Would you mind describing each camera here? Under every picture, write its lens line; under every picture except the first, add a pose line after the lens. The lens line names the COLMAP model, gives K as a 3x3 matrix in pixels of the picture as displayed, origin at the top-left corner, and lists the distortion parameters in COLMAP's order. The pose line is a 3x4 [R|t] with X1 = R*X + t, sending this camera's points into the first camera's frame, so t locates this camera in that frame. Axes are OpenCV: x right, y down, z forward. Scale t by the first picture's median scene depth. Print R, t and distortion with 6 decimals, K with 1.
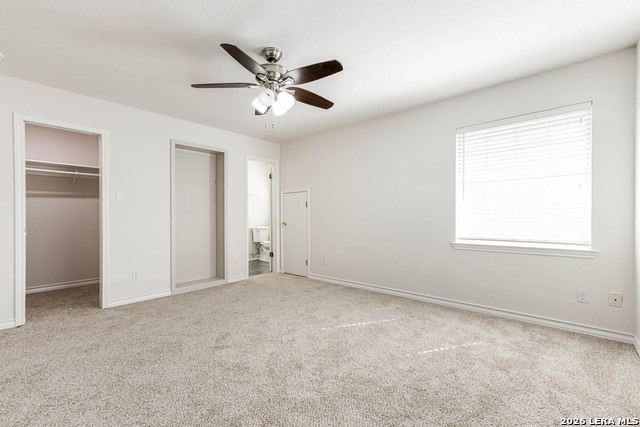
lens RADIAL K [[284.9, 0, 323.6], [0, 284.9, 216.5], [0, 0, 1]] dist [0.000539, 0.000084]
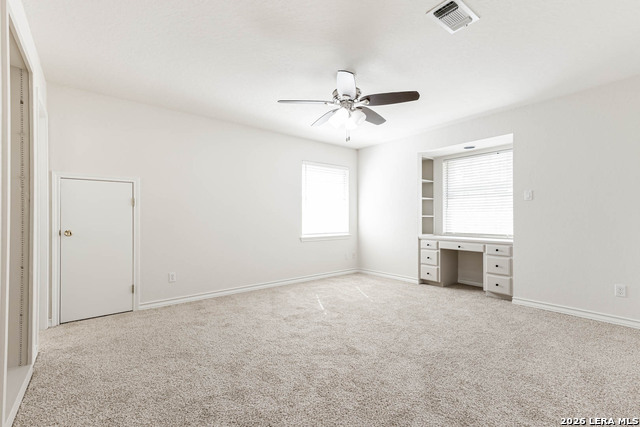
lens RADIAL K [[284.9, 0, 323.6], [0, 284.9, 216.5], [0, 0, 1]] dist [0.000539, 0.000084]
pose [[0.155260, 0.006803, 0.987850, -0.957457], [0.002151, 0.999972, -0.007224, -0.004070], [-0.987871, 0.003247, 0.155241, 0.660764]]
